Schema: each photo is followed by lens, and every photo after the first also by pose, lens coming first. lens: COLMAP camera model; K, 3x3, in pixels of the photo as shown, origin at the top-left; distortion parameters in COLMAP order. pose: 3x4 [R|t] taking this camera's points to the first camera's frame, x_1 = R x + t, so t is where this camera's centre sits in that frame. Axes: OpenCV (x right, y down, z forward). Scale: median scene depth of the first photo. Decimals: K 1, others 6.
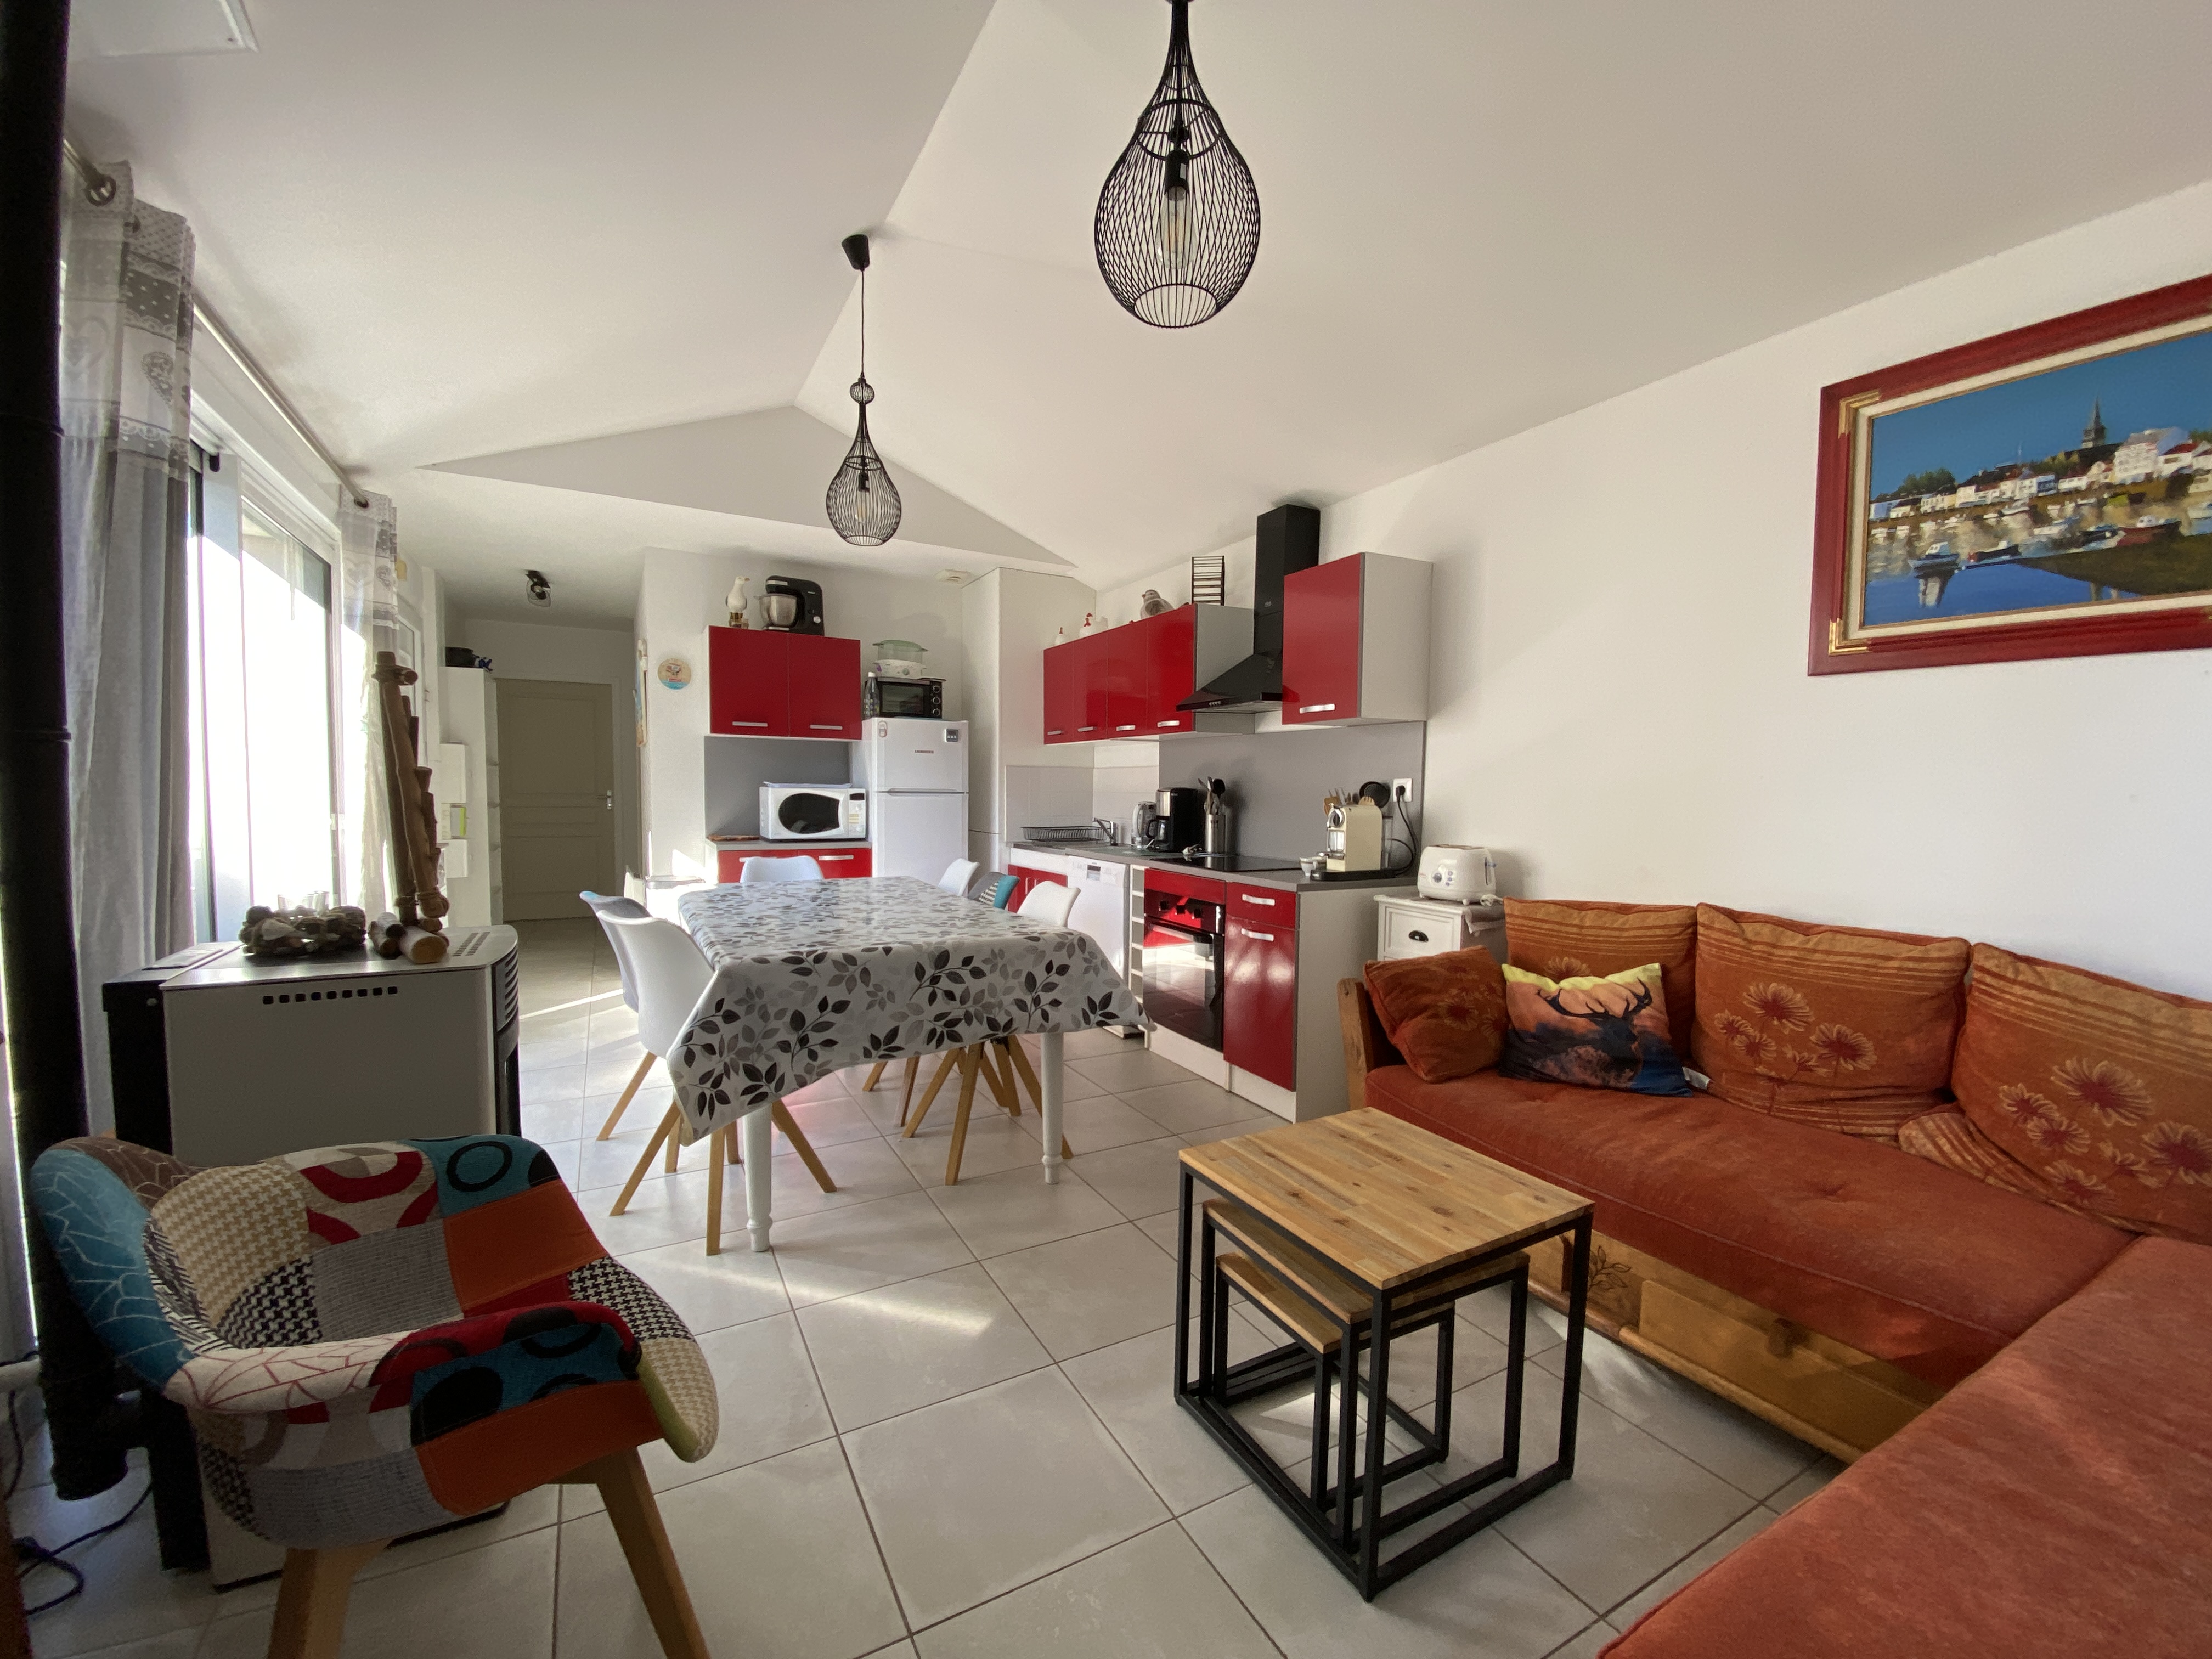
lens RADIAL K [[879.7, 0, 1100.3], [0, 879.7, 841.1], [0, 0, 1]] dist [0.018255, -0.018440]
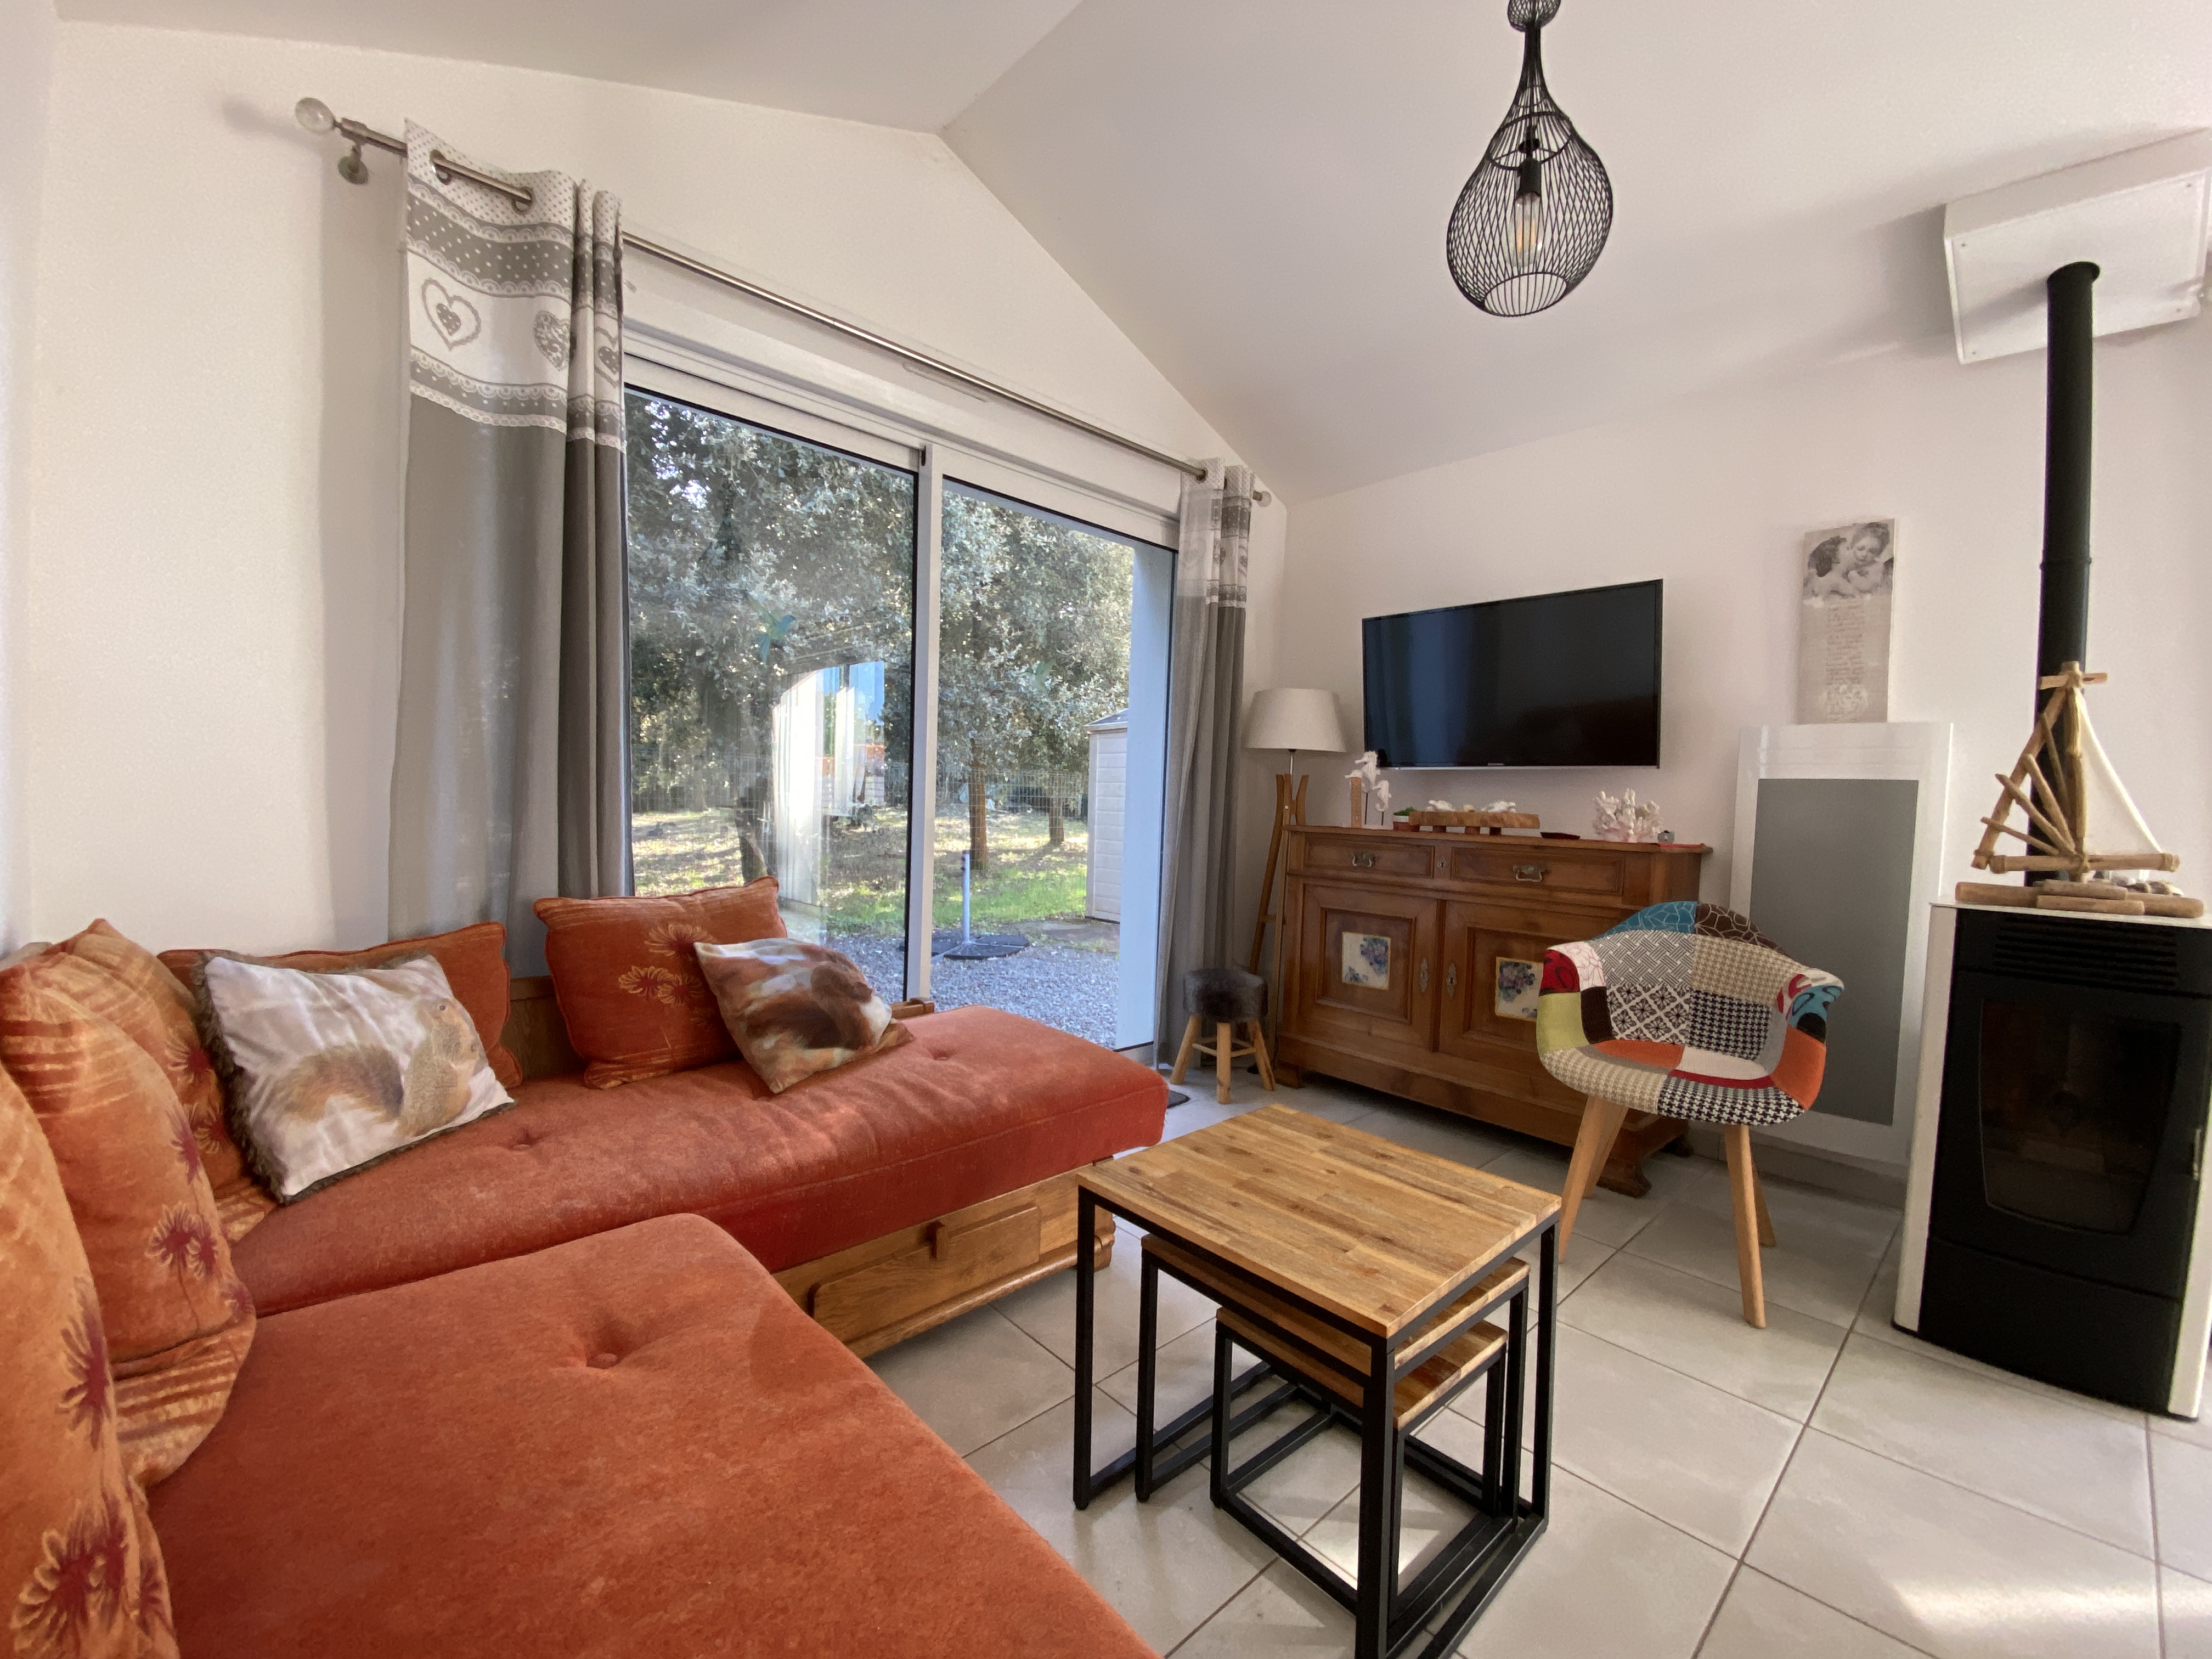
lens RADIAL K [[901.5, 0, 1093.8], [0, 901.5, 831.9], [0, 0, 1]] dist [0.015772, -0.018911]
pose [[-0.970182, -0.033887, -0.239998, 0.252625], [-0.058344, 0.993714, 0.095545, -0.005267], [0.235252, 0.106699, -0.966060, 0.602711]]
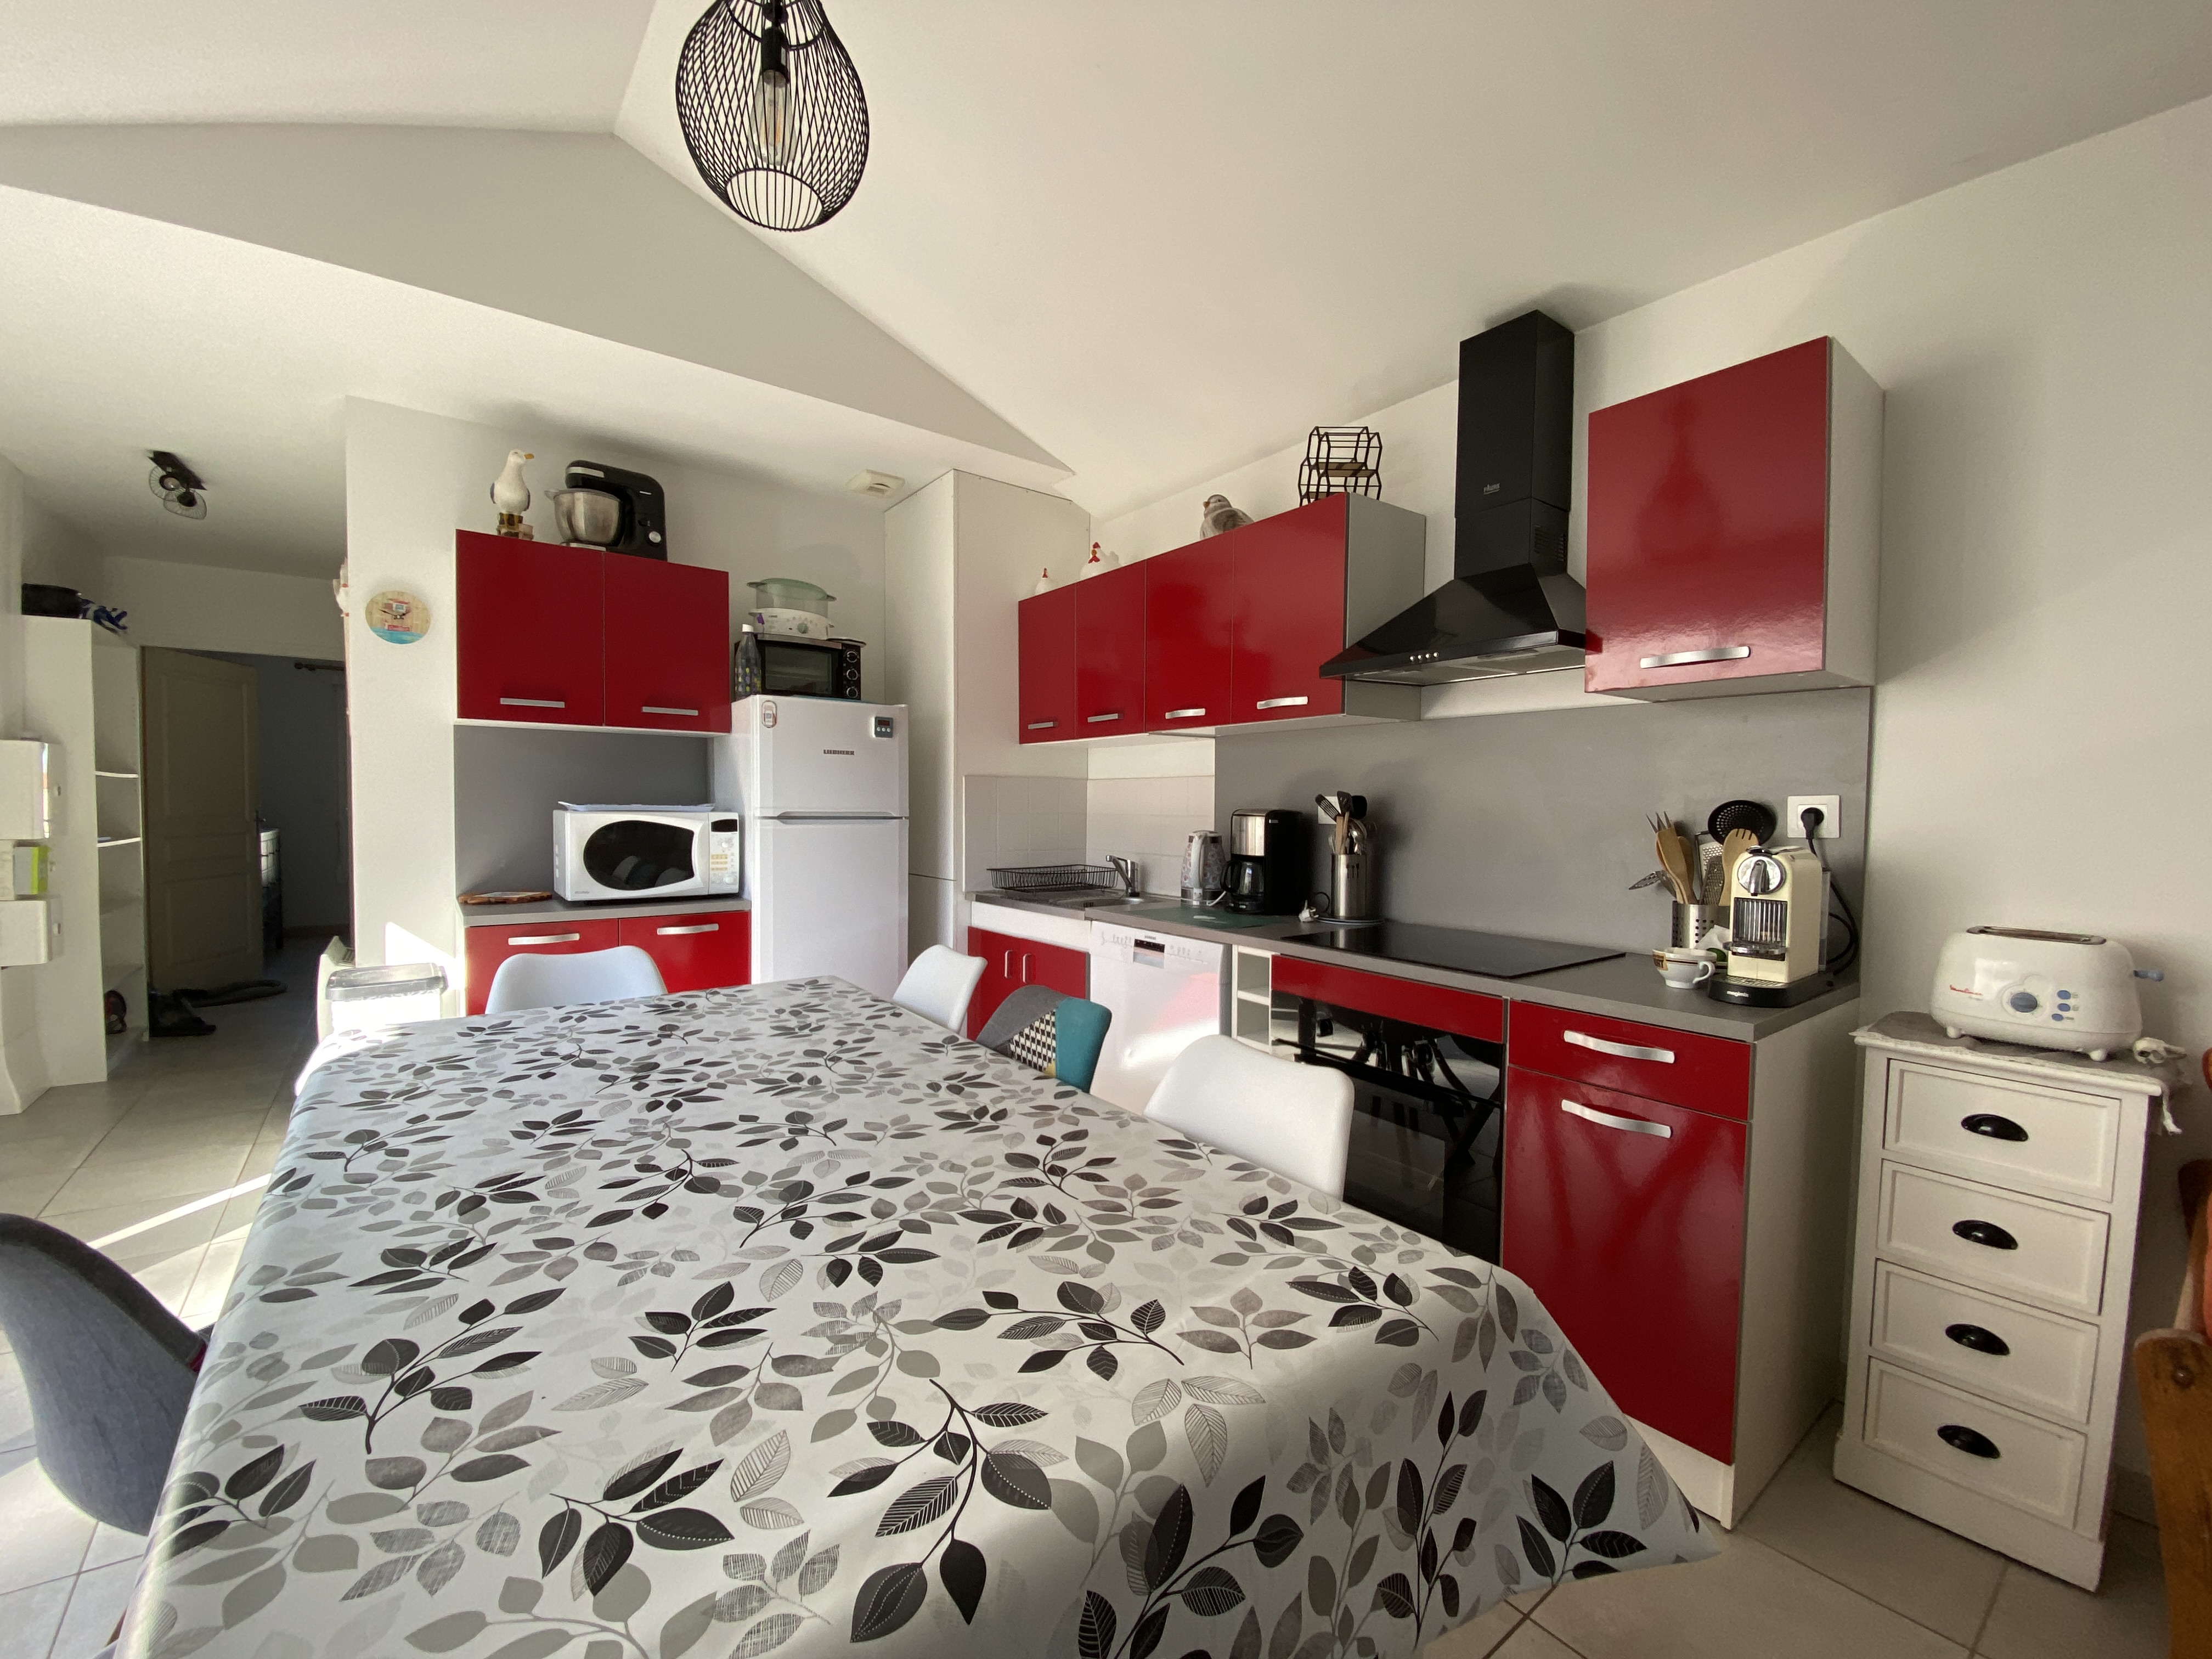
lens RADIAL K [[901.5, 0, 1093.8], [0, 901.5, 831.9], [0, 0, 1]] dist [0.015772, -0.018911]
pose [[0.990602, -0.008002, 0.136539, -0.120576], [0.011804, 0.999564, -0.027058, -0.028928], [-0.136263, 0.028415, 0.990265, 0.385615]]
